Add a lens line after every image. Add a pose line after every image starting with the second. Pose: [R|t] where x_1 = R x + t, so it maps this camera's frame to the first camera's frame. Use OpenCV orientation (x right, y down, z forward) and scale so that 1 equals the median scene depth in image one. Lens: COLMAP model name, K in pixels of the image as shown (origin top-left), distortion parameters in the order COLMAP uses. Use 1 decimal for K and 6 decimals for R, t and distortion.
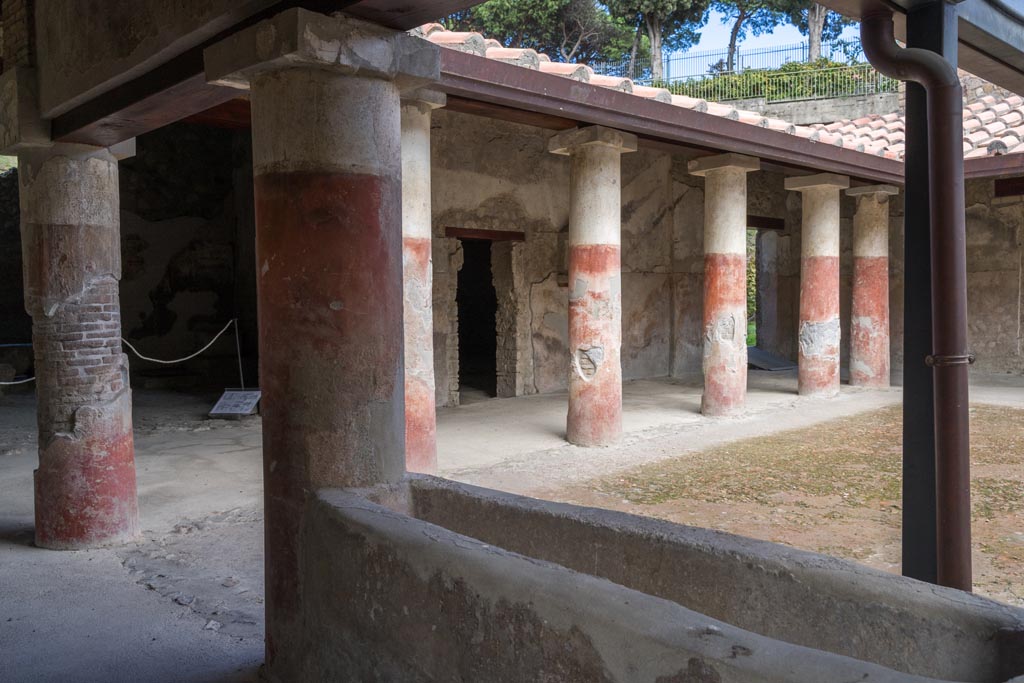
lens RADIAL K [[895.8, 0, 512.0], [0, 895.8, 341.5], [0, 0, 1]] dist [0.001018, -0.003660]
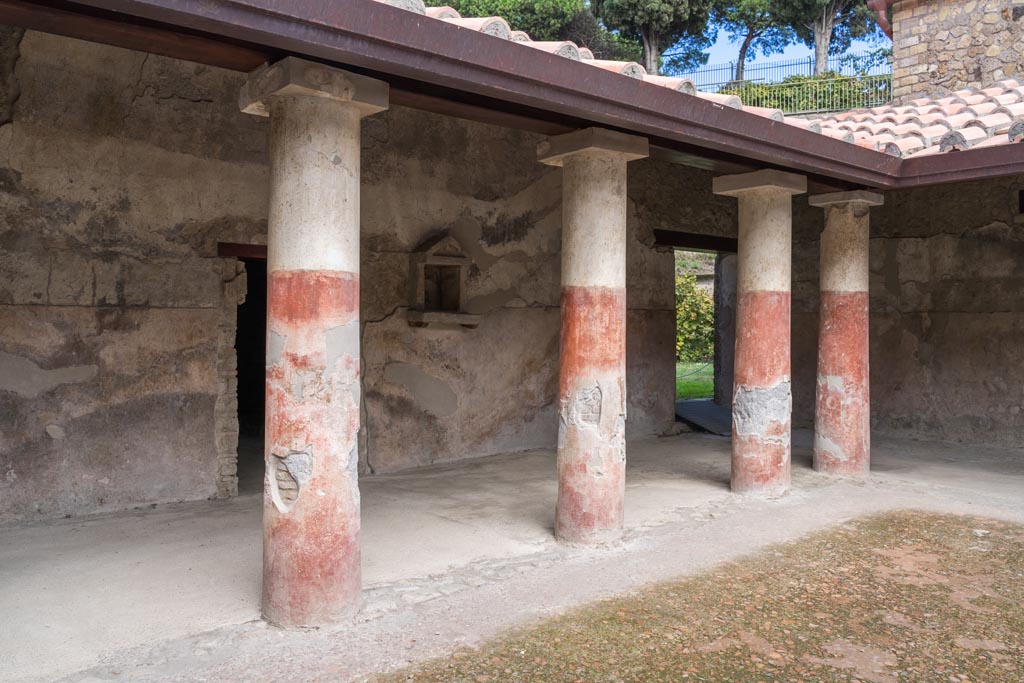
lens RADIAL K [[842.7, 0, 512.0], [0, 842.7, 341.5], [0, 0, 1]] dist [-0.031552, -0.000019]
pose [[0.998627, 0.015995, -0.049886, 0.182414], [-0.016994, 0.999662, -0.019675, -0.039799], [0.049555, 0.020496, 0.998561, 0.343890]]
